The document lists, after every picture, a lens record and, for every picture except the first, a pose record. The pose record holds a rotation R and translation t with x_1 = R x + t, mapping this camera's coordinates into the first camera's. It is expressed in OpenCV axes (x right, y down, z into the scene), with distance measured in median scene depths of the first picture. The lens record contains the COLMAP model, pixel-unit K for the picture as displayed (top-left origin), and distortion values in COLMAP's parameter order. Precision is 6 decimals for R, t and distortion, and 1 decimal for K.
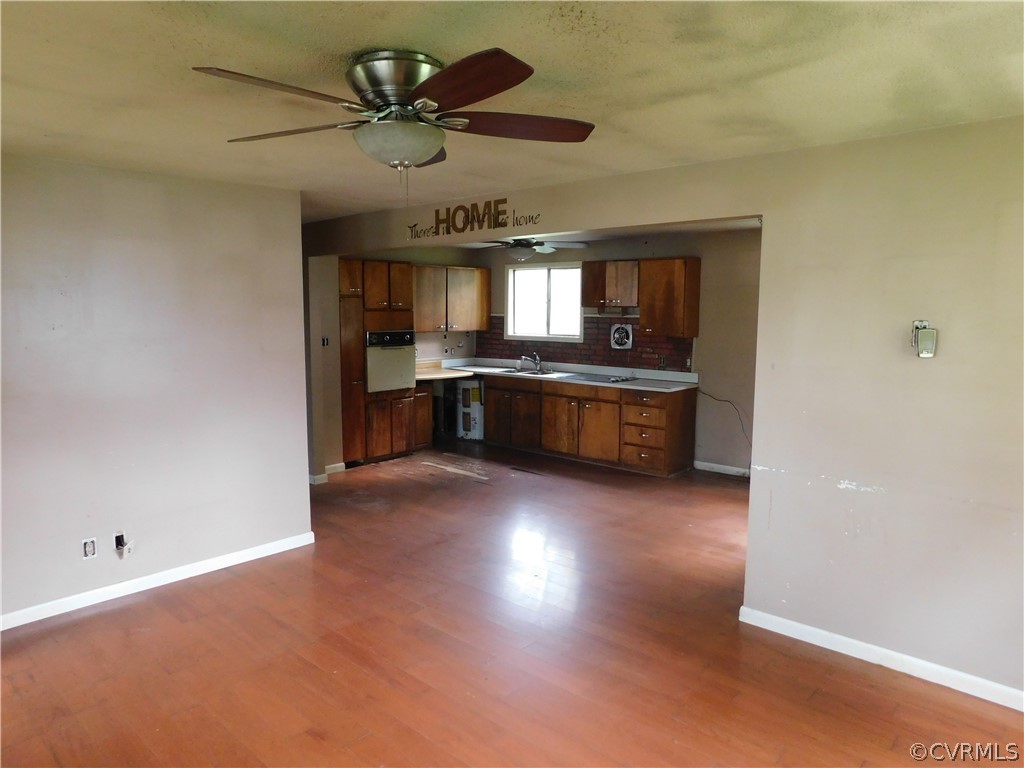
lens RADIAL K [[681.0, 0, 509.2], [0, 681.0, 382.6], [0, 0, 1]] dist [-0.048476, 0.021279]
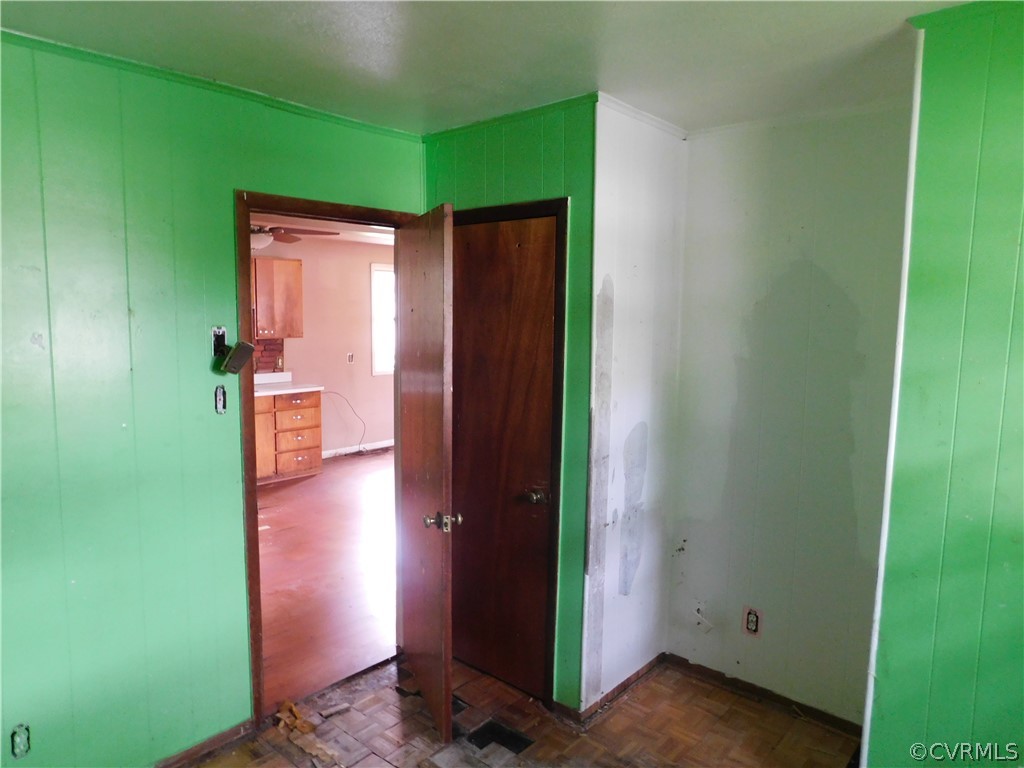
lens RADIAL K [[681.0, 0, 512.3], [0, 681.0, 384.3], [0, 0, 1]] dist [-0.048476, 0.021279]
pose [[-0.007534, -0.117058, 0.993097, -0.729716], [0.099288, 0.988130, 0.117225, -0.079750], [-0.995030, 0.099486, 0.004178, 0.640495]]
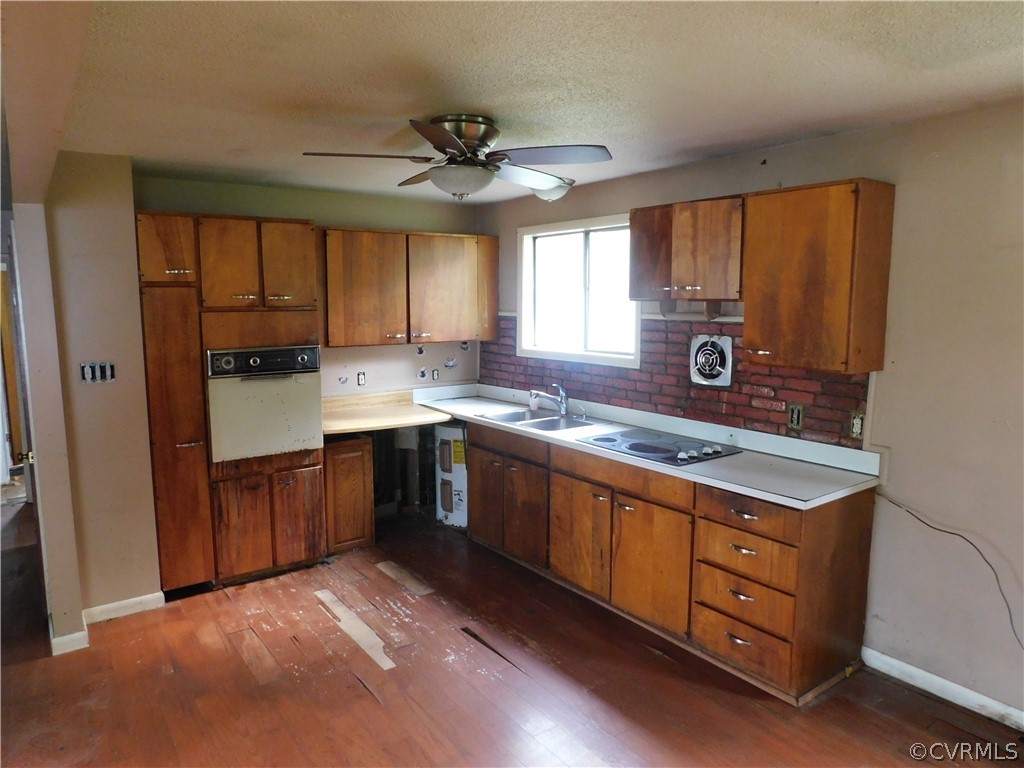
lens RADIAL K [[681.0, 0, 510.6], [0, 681.0, 384.8], [0, 0, 1]] dist [-0.048476, 0.021279]
pose [[0.979442, 0.019319, -0.200797, 0.128629], [-0.016204, 0.999722, 0.017146, -0.059186], [0.201072, -0.013540, 0.979483, 0.516101]]
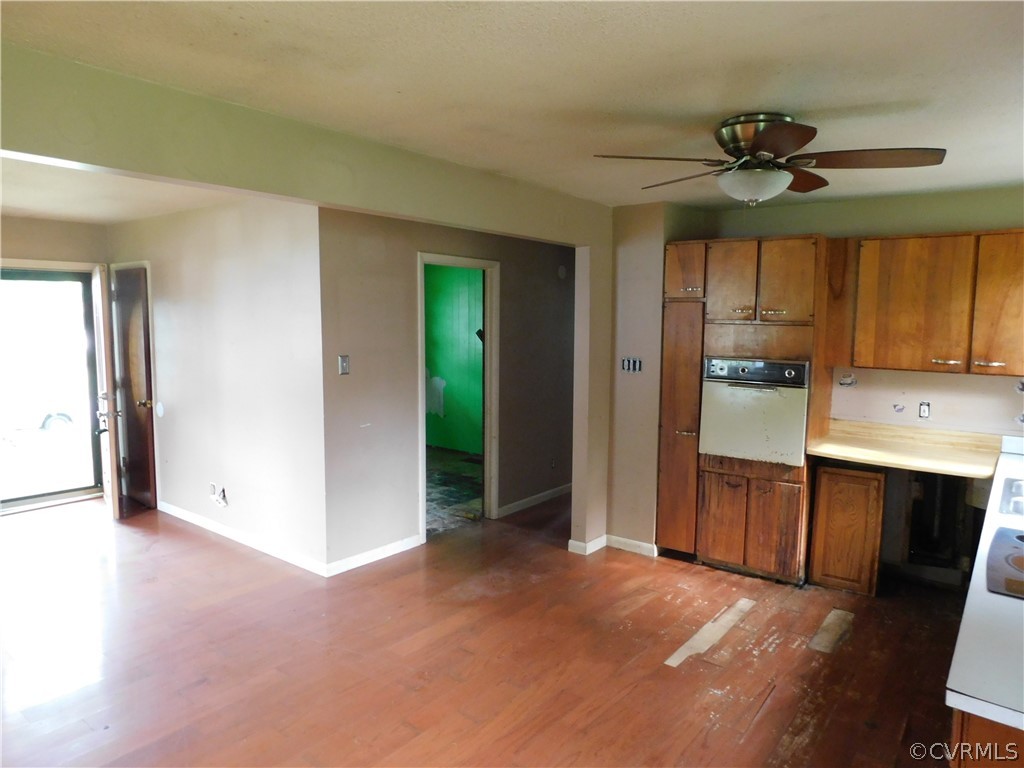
lens RADIAL K [[681.0, 0, 506.9], [0, 681.0, 381.5], [0, 0, 1]] dist [-0.048476, 0.021279]
pose [[0.070642, 0.094888, -0.992978, 0.389541], [-0.122139, 0.988798, 0.085800, -0.081196], [0.989996, 0.115220, 0.081441, 0.755271]]
